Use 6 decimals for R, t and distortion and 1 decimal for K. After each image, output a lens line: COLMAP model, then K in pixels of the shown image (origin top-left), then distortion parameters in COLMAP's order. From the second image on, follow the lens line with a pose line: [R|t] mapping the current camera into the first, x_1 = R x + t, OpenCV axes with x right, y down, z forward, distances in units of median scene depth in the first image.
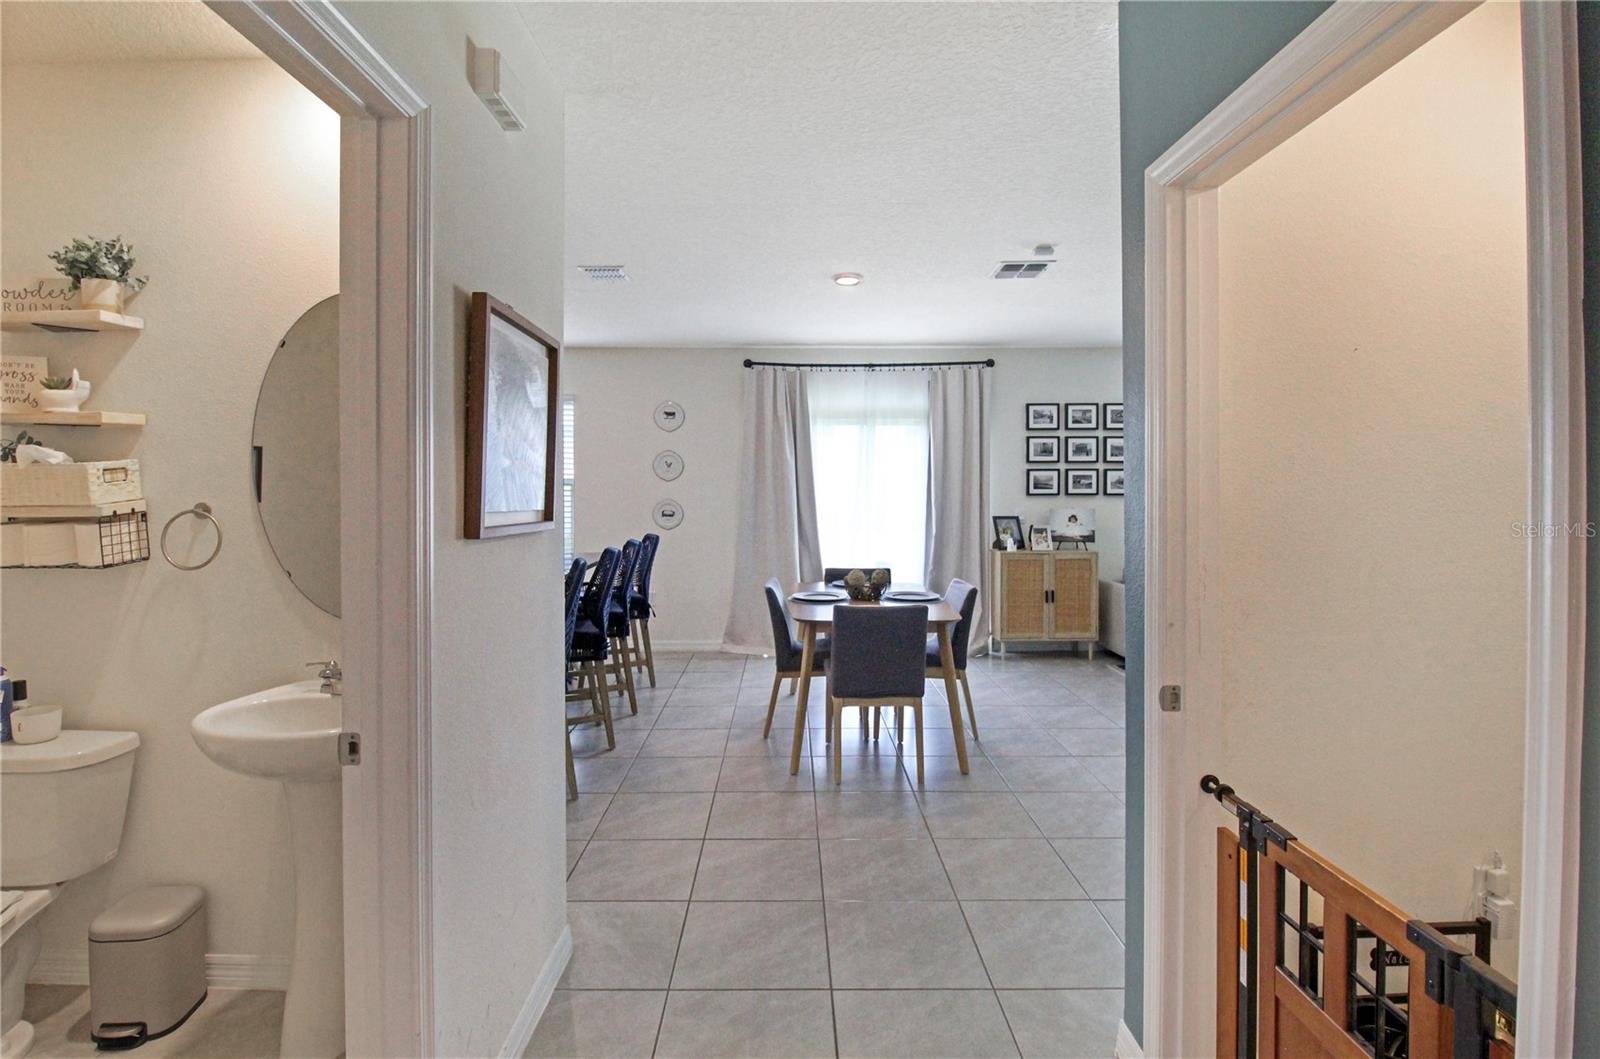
lens RADIAL K [[767.3, 0, 789.2], [0, 767.3, 485.4], [0, 0, 1]] dist [-0.015768, -0.003373]
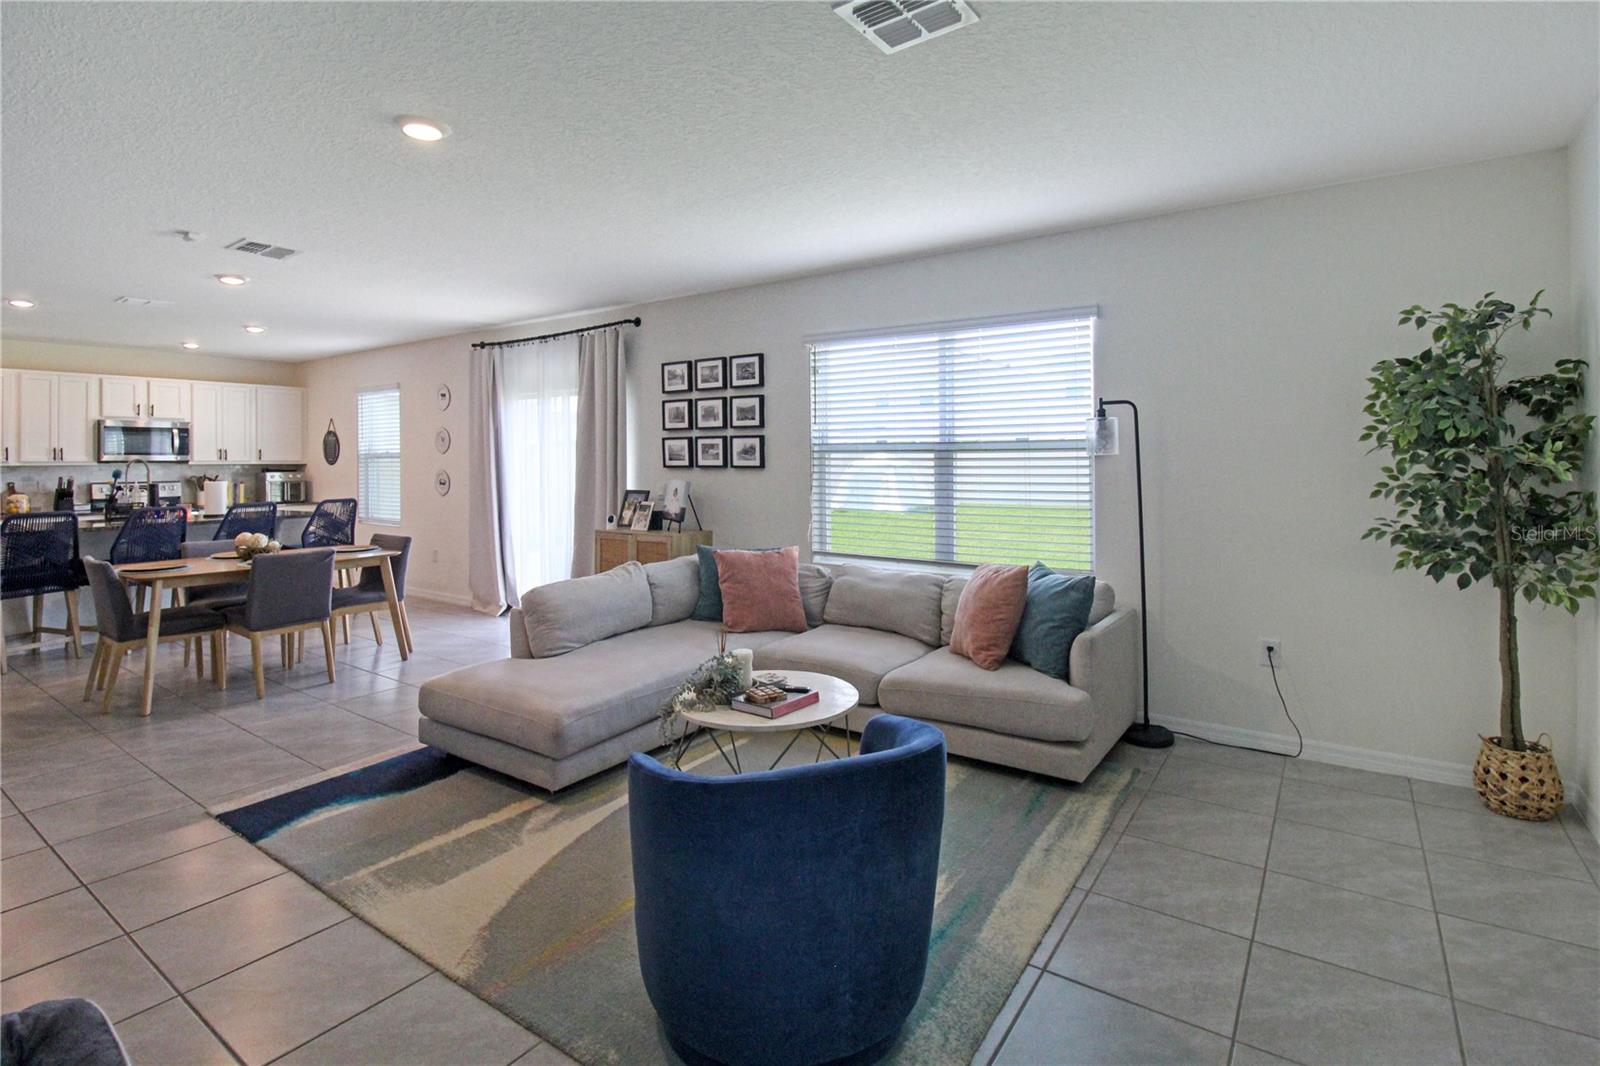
lens RADIAL K [[764.3, 0, 816.2], [0, 764.3, 461.9], [0, 0, 1]] dist [-0.012857, -0.006984]
pose [[0.828572, 0.000151, -0.559882, 0.974397], [0.001776, 0.999994, 0.002899, 0.004316], [0.559879, -0.003396, 0.828567, 0.378571]]
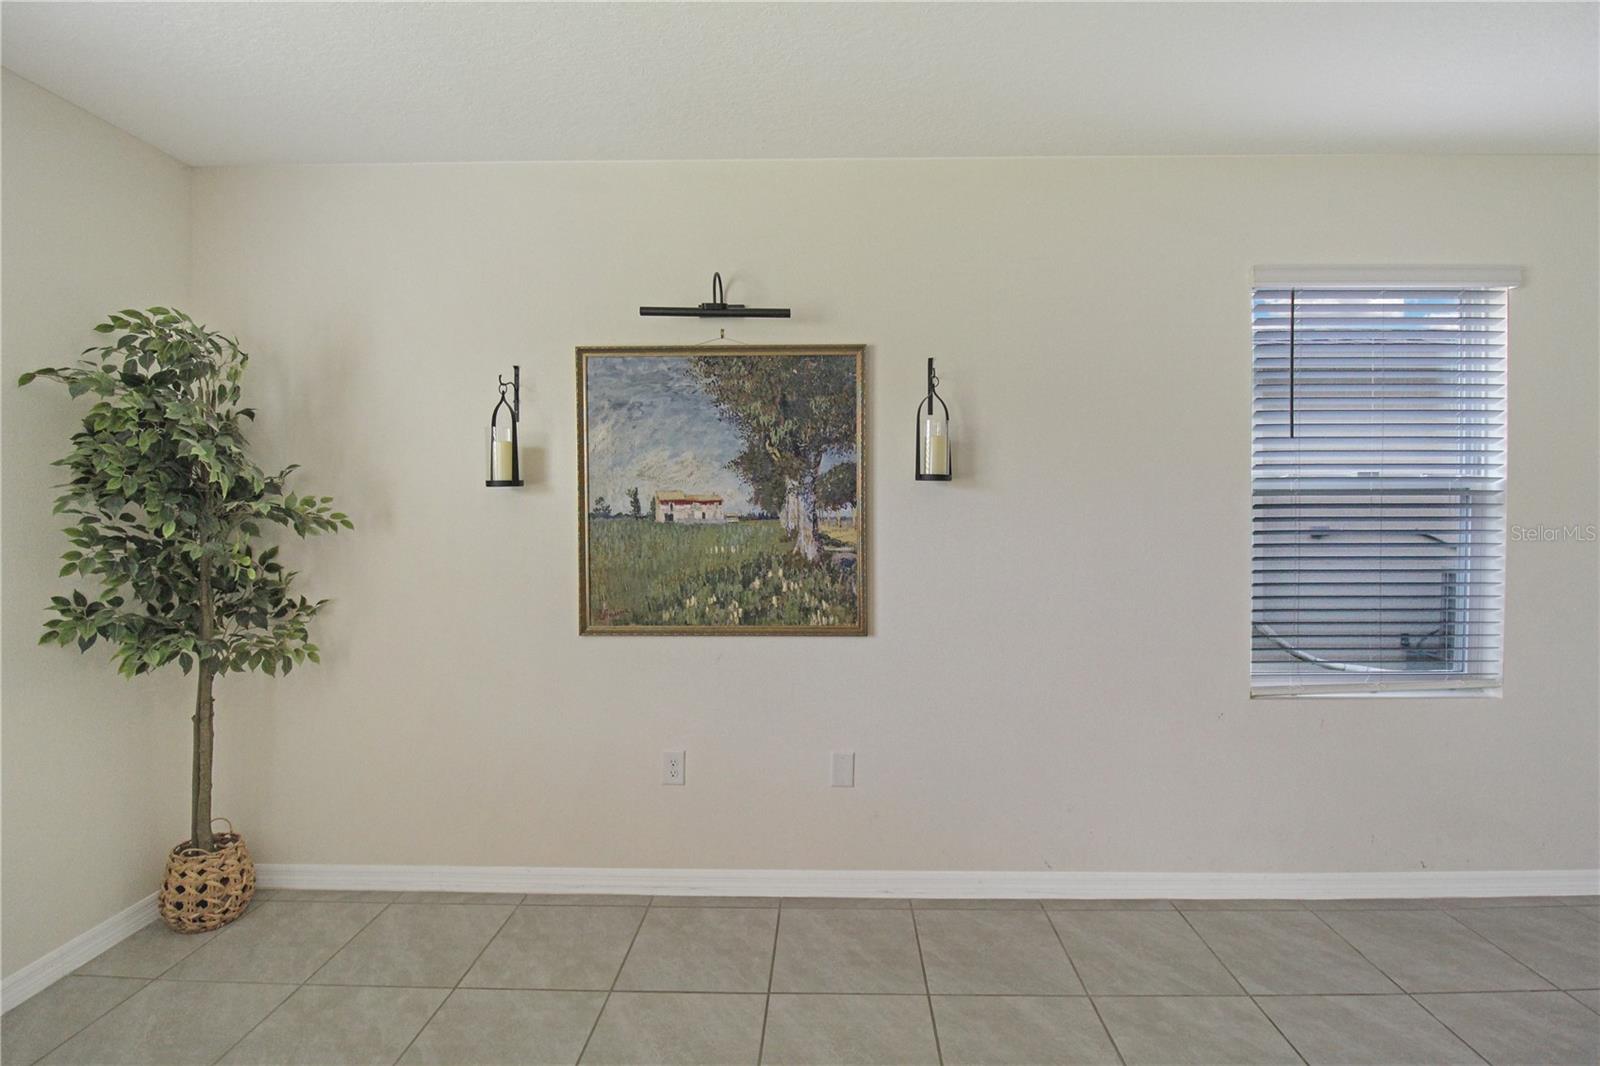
lens RADIAL K [[764.3, 0, 834.2], [0, 764.3, 520.0], [0, 0, 1]] dist [-0.012857, -0.006984]
pose [[0.002031, -0.018338, 0.999830, 0.679016], [-0.001372, 0.999831, 0.018341, 0.000405], [-0.999997, -0.001409, 0.002005, 0.665092]]
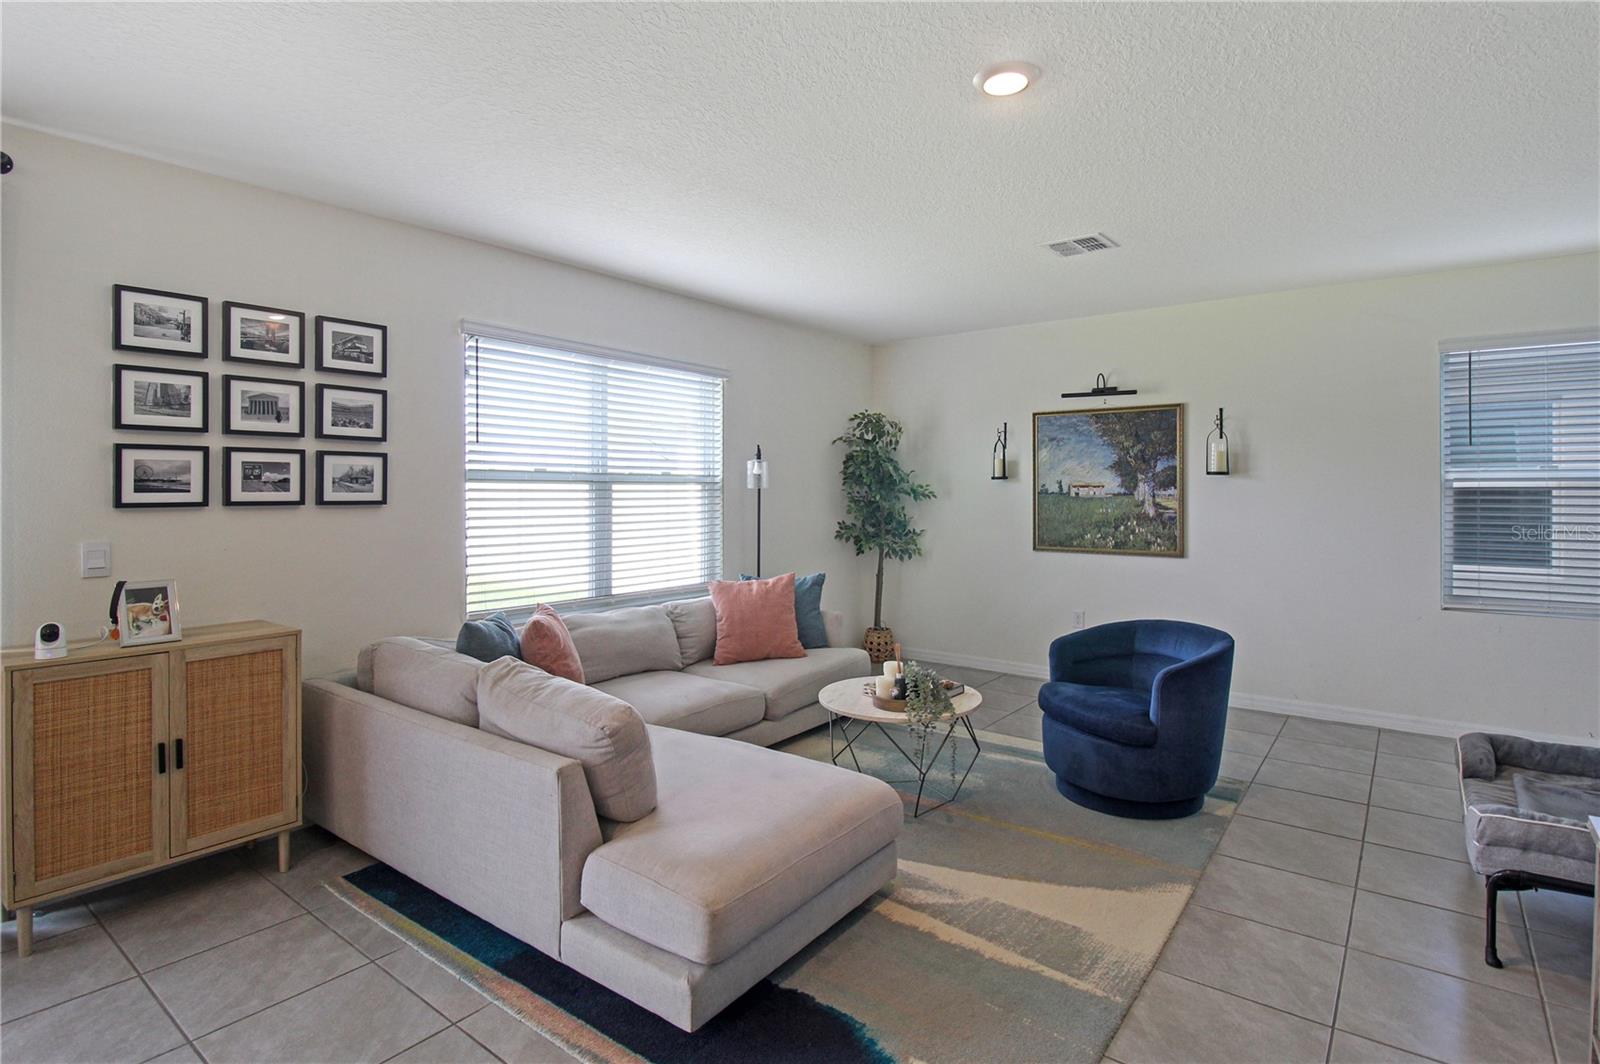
lens RADIAL K [[805.3, 0, 792.7], [0, 805.3, 492.7], [0, 0, 1]] dist [-0.000393, -0.000663]
pose [[0.611678, -0.001825, 0.791105, 0.196281], [-0.002828, 0.999986, 0.004494, 0.002057], [-0.791102, -0.004986, 0.611664, 0.458659]]
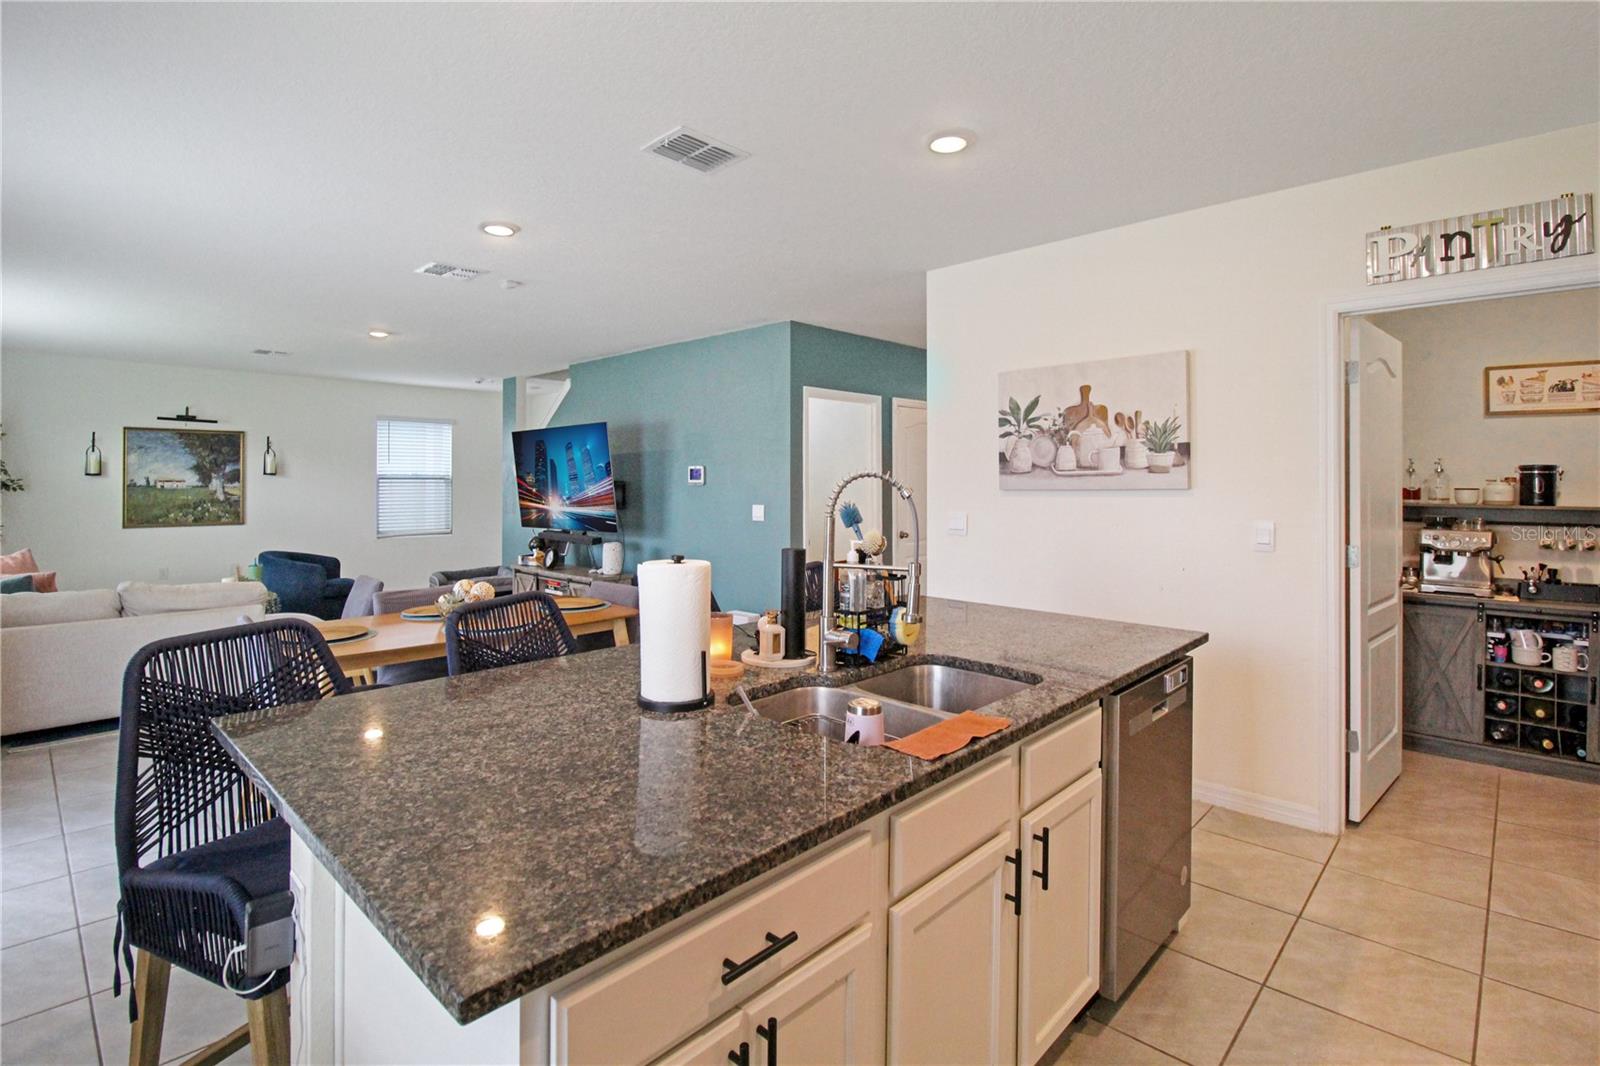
lens RADIAL K [[764.3, 0, 803.1], [0, 764.3, 477.8], [0, 0, 1]] dist [-0.012857, -0.006984]
pose [[-0.721465, 0.006441, 0.692420, -0.488598], [-0.000399, 0.999953, -0.009718, 0.004101], [-0.692450, -0.007288, -0.721429, 0.920133]]
